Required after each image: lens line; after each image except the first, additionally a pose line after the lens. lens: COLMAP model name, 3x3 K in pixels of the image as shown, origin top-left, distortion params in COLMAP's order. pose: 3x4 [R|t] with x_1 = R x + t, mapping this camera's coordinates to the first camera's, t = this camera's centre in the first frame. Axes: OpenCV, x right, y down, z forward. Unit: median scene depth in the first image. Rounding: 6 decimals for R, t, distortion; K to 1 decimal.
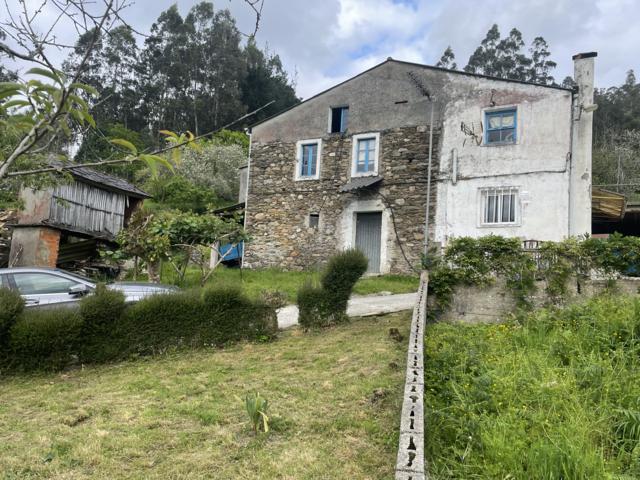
lens RADIAL K [[502.2, 0, 323.7], [0, 502.2, 246.8], [0, 0, 1]] dist [0.081957, -0.052080]
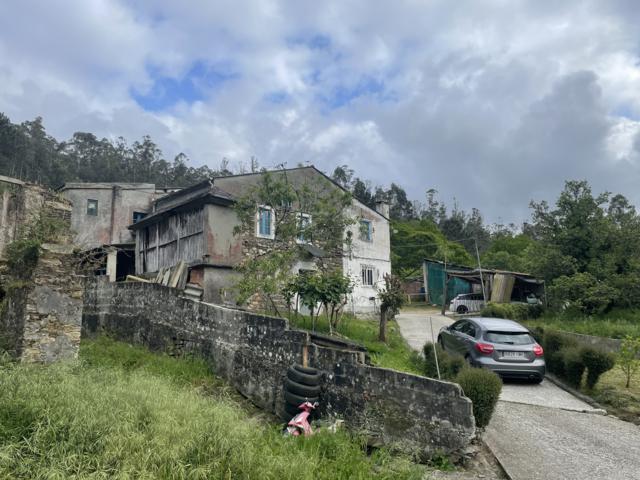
lens RADIAL K [[502.2, 0, 314.4], [0, 502.2, 236.6], [0, 0, 1]] dist [0.081957, -0.052080]
pose [[0.366937, 0.131315, 0.920931, -1.163010], [-0.055015, 0.991317, -0.119431, 0.003205], [-0.928618, -0.006841, 0.370975, 0.452615]]
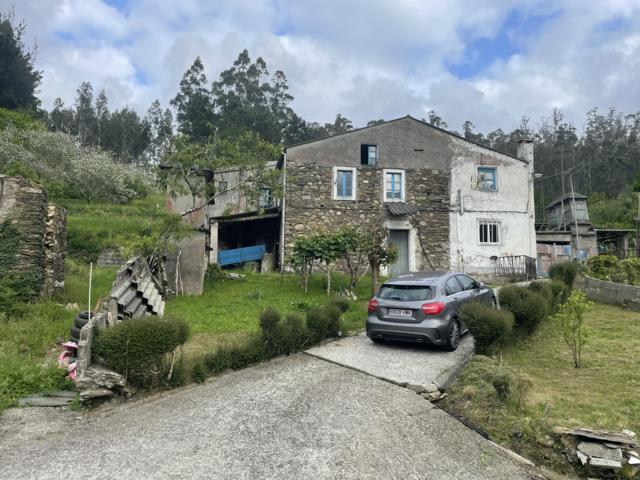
lens RADIAL K [[502.2, 0, 315.9], [0, 502.2, 249.8], [0, 0, 1]] dist [0.081957, -0.052080]
pose [[0.834333, 0.026896, 0.550605, -0.790424], [-0.026530, 0.999611, -0.008627, 0.000624], [-0.550623, -0.007410, 0.834721, 0.019465]]
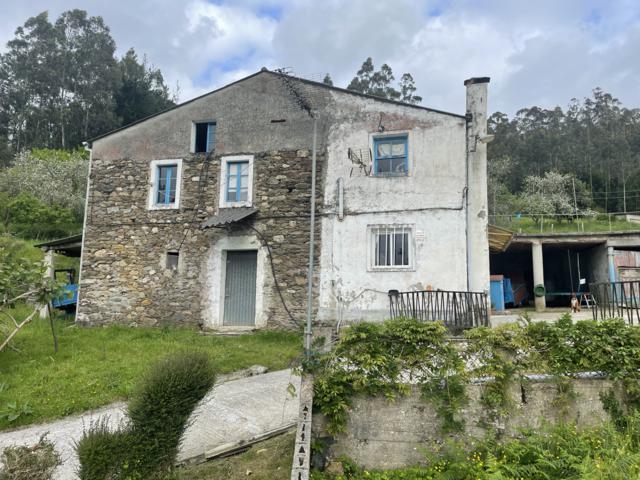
lens RADIAL K [[482.9, 0, 323.6], [0, 482.9, 244.0], [0, 0, 1]] dist [0.096516, -0.116681]
pose [[0.974113, -0.003905, 0.226030, 0.040883], [0.011832, 0.999361, -0.033728, -0.049999], [-0.225754, 0.035529, 0.973536, 0.193921]]
